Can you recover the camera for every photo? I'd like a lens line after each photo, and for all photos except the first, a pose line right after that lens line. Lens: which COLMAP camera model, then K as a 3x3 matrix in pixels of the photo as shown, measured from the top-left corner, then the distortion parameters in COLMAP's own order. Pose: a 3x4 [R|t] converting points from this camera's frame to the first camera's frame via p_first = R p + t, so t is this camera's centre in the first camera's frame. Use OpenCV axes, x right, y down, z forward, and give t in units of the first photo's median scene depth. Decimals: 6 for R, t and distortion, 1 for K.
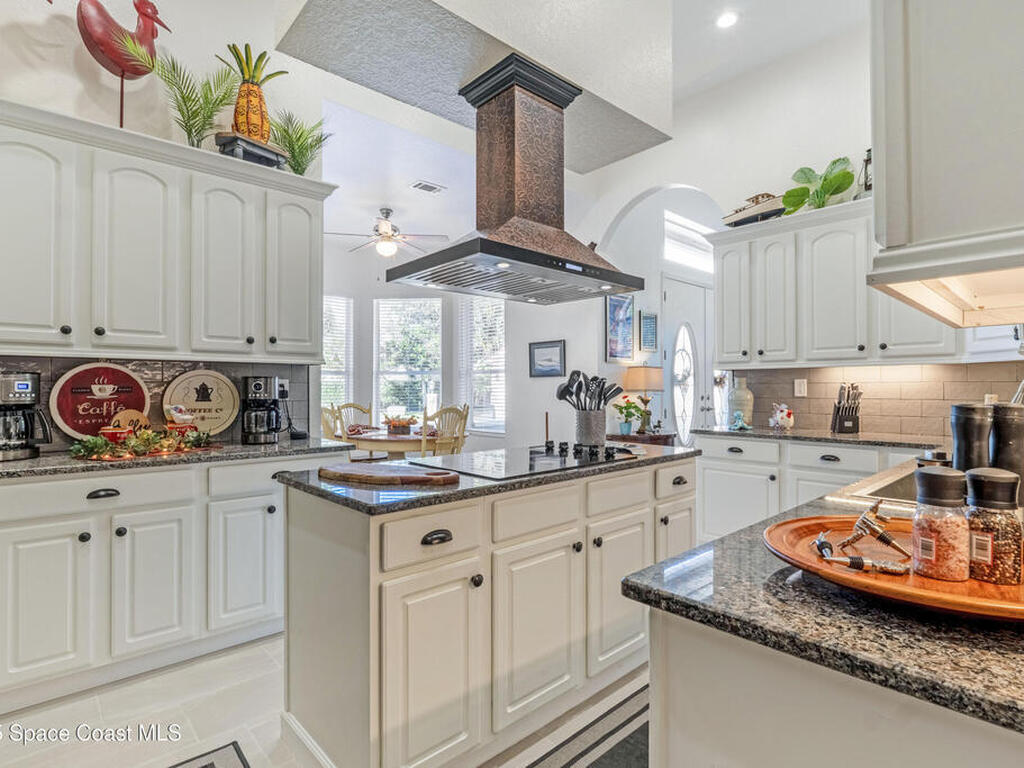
lens RADIAL K [[530.8, 0, 515.7], [0, 530.8, 389.8], [0, 0, 1]] dist [0.006520, 0.000207]
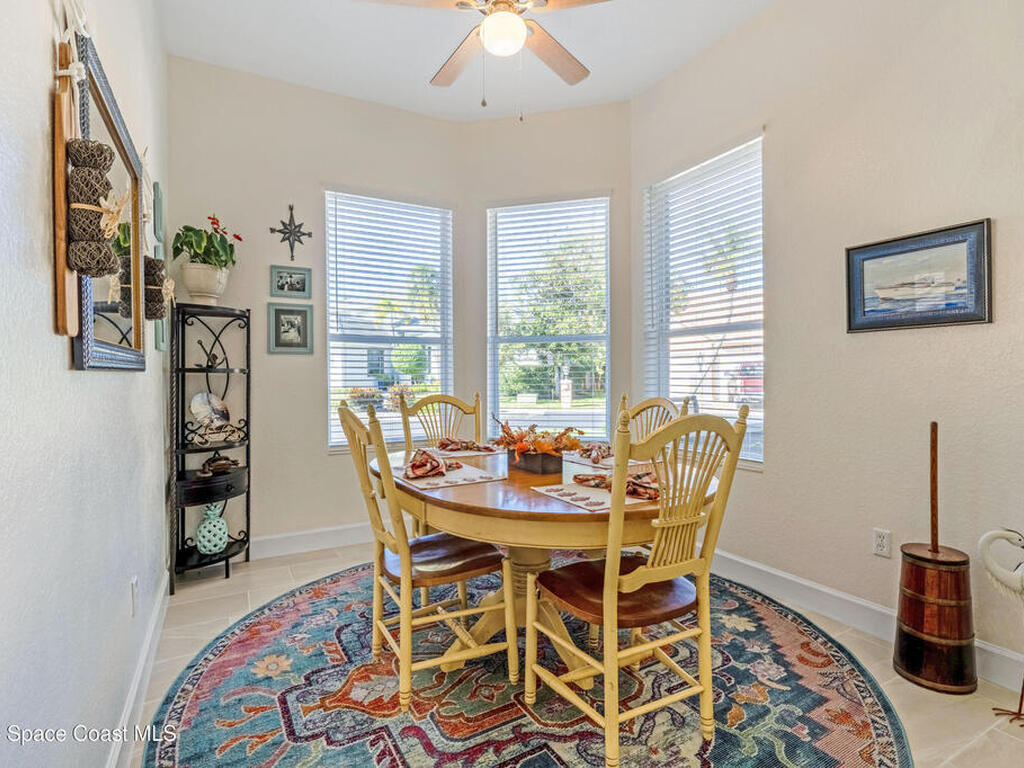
lens RADIAL K [[530.8, 0, 512.6], [0, 530.8, 381.3], [0, 0, 1]] dist [0.006520, 0.000207]
pose [[0.969380, -0.004510, -0.245523, -0.105506], [0.006845, 0.999939, 0.008660, 0.007300], [0.245469, -0.010076, 0.969352, 0.467748]]
